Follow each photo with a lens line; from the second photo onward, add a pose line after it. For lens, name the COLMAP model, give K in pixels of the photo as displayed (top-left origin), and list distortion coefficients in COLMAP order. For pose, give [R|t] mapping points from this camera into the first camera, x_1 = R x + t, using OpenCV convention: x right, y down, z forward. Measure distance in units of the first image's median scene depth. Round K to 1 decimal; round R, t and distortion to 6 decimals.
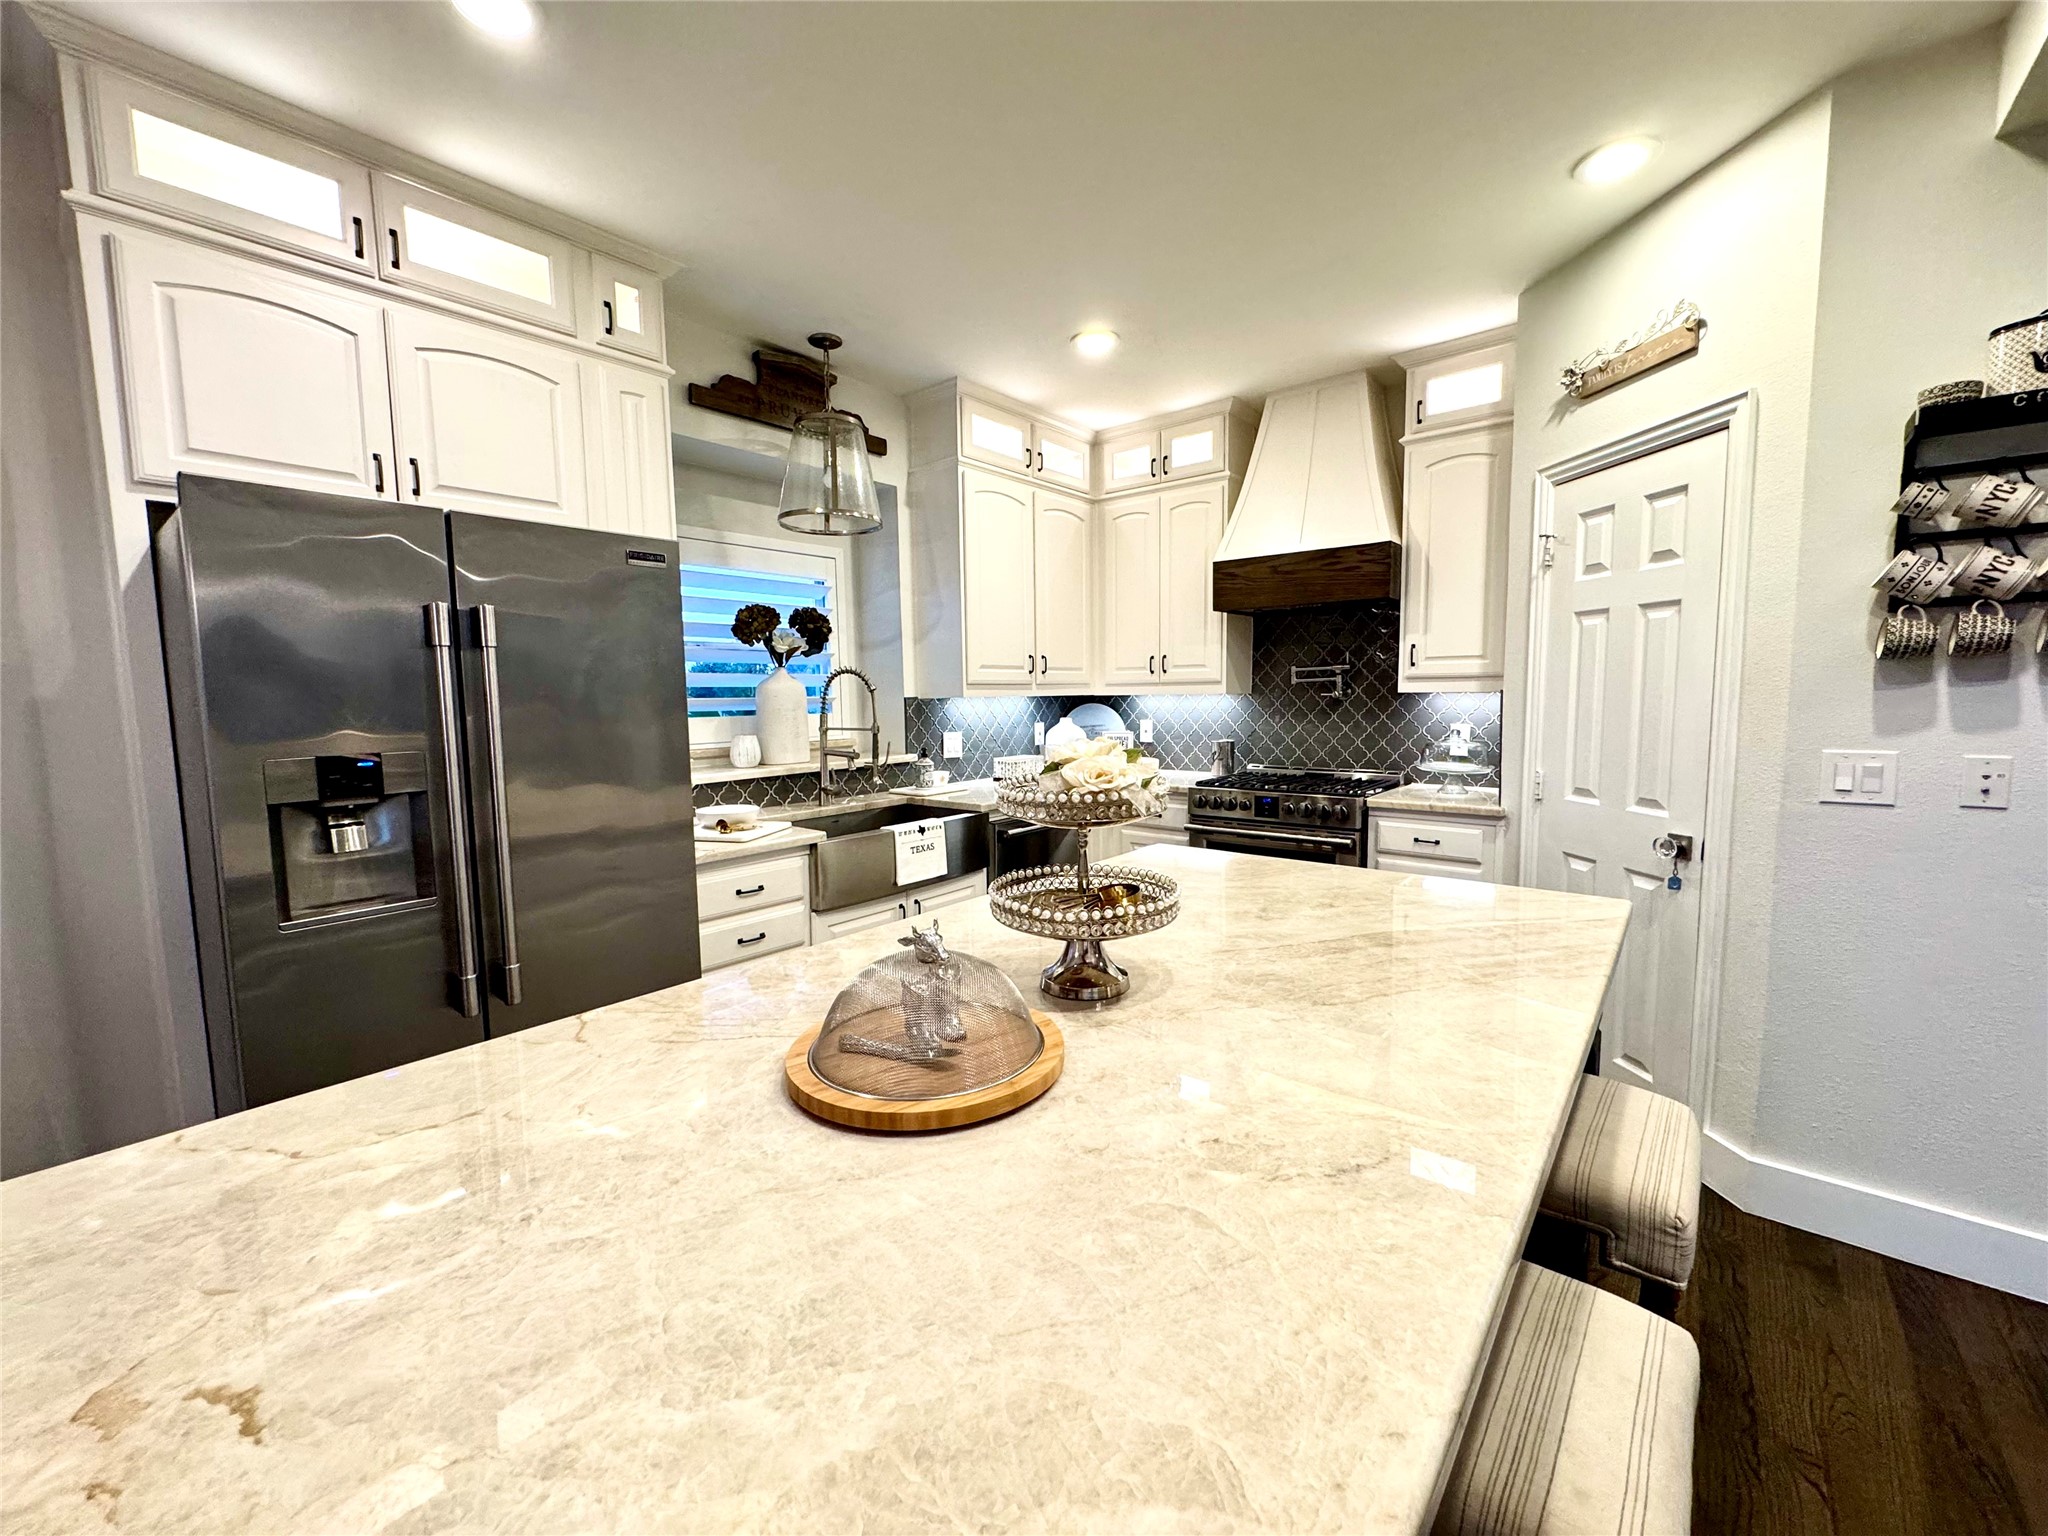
lens RADIAL K [[813.2, 0, 1021.7], [0, 813.2, 765.4], [0, 0, 1]] dist [-0.003936, 0.000915]
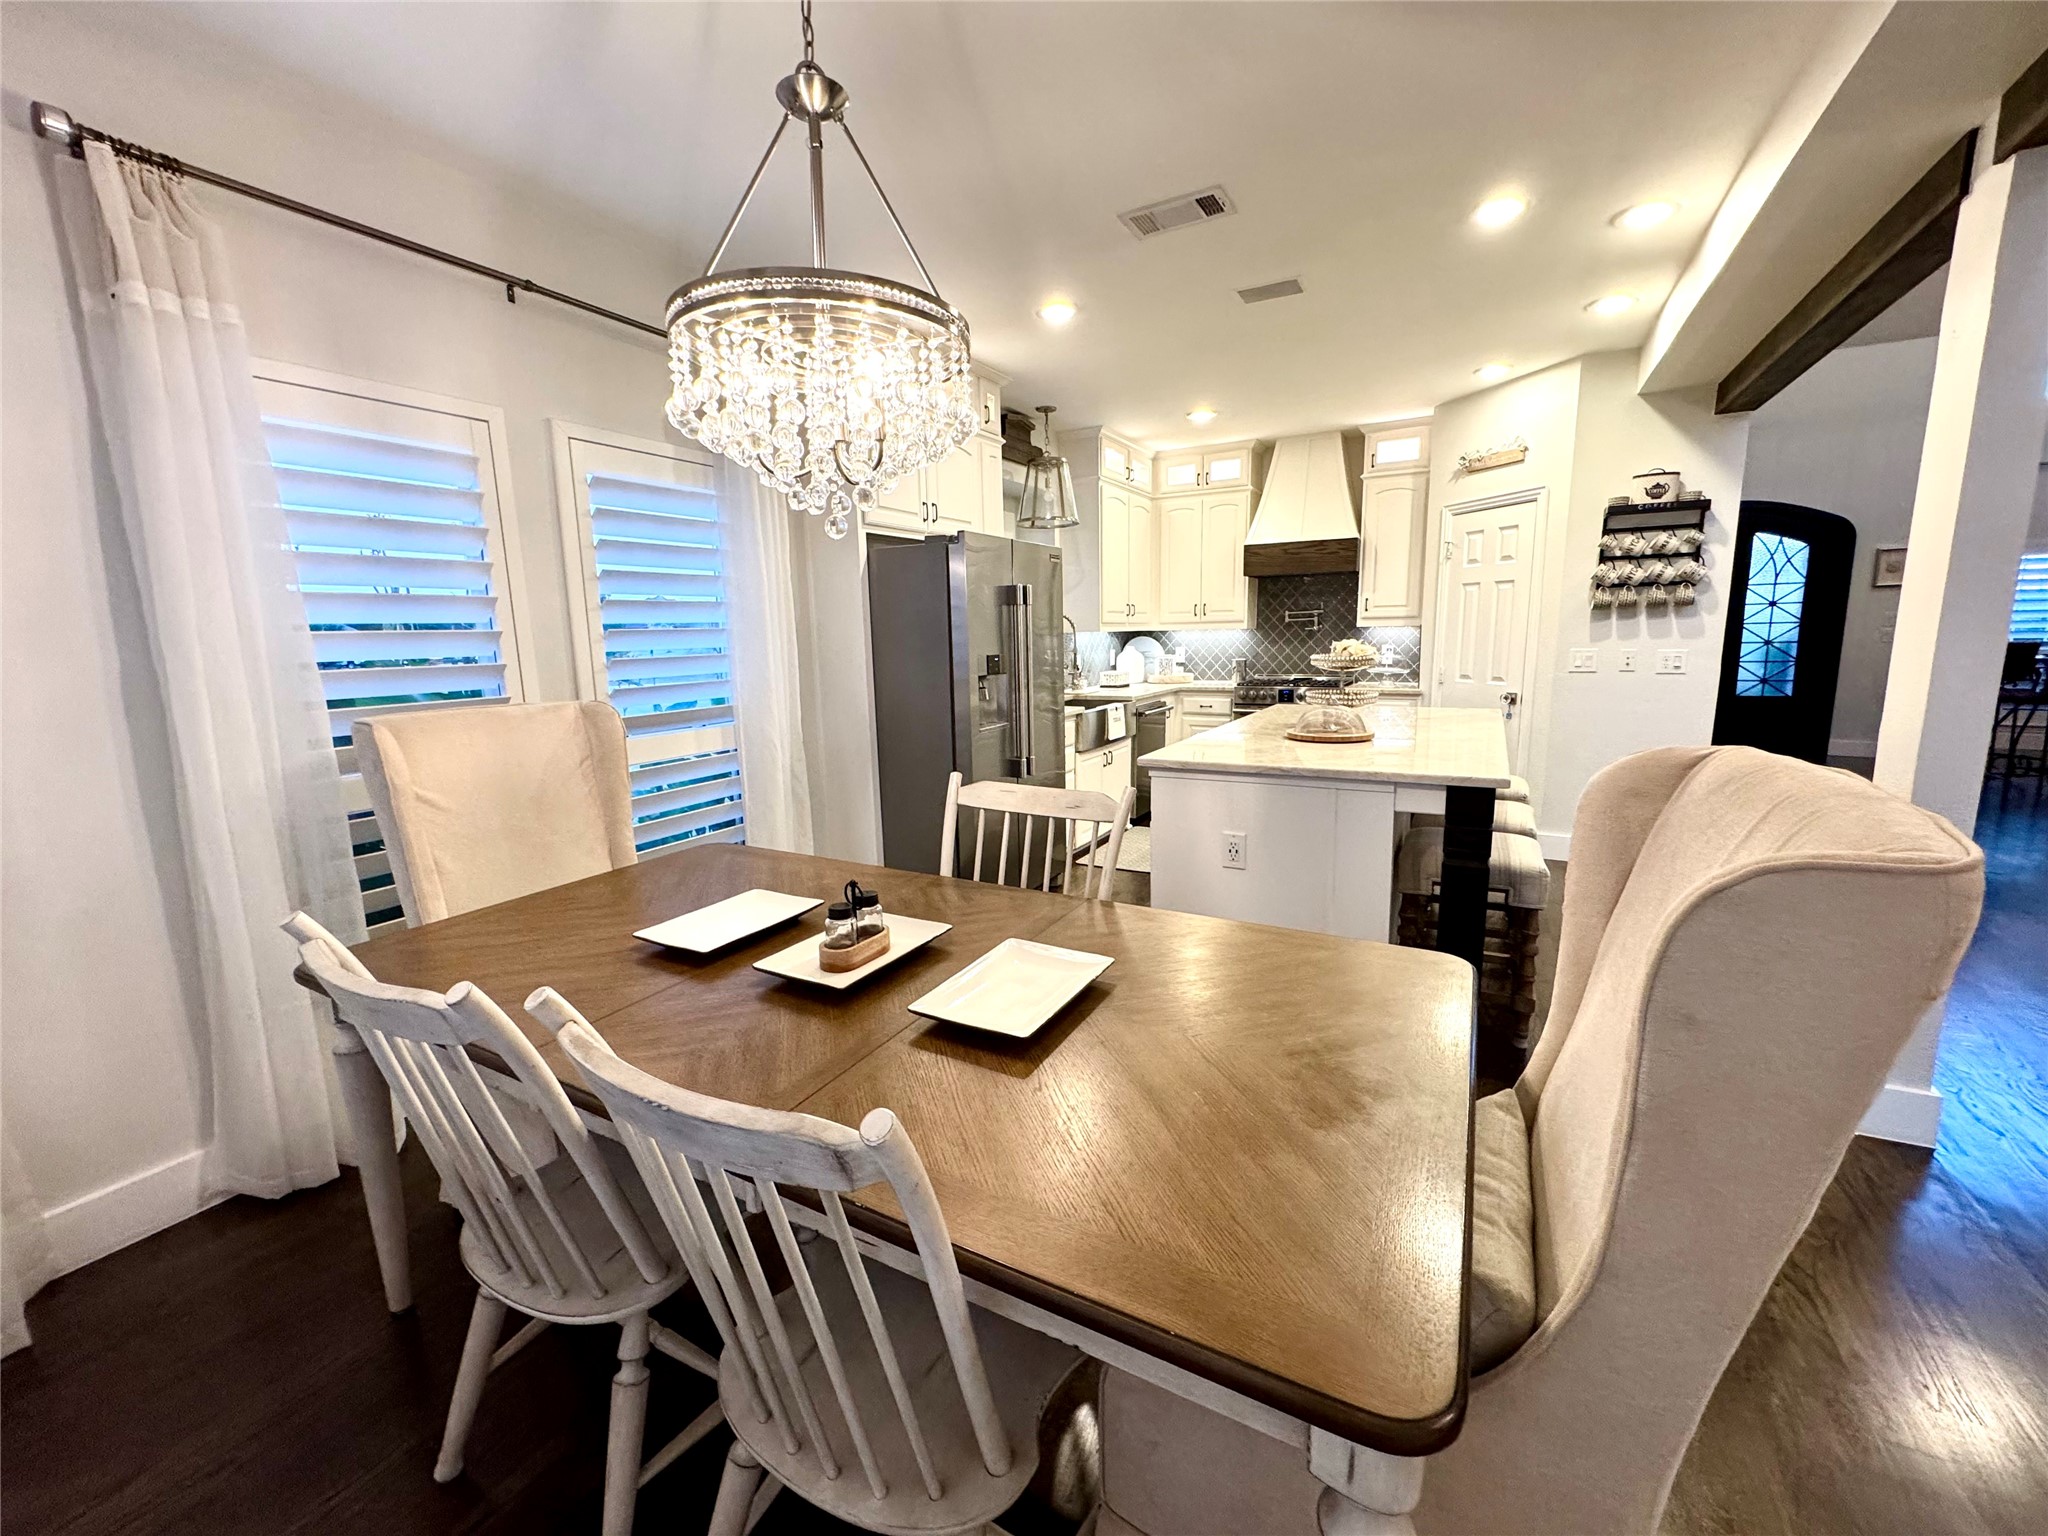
lens RADIAL K [[813.2, 0, 1027.5], [0, 813.2, 768.0], [0, 0, 1]] dist [-0.003936, 0.000915]
pose [[0.980254, -0.040880, 0.193470, -0.581438], [0.026478, 0.996722, 0.076449, 0.059304], [-0.195961, -0.069817, 0.978123, -0.577086]]
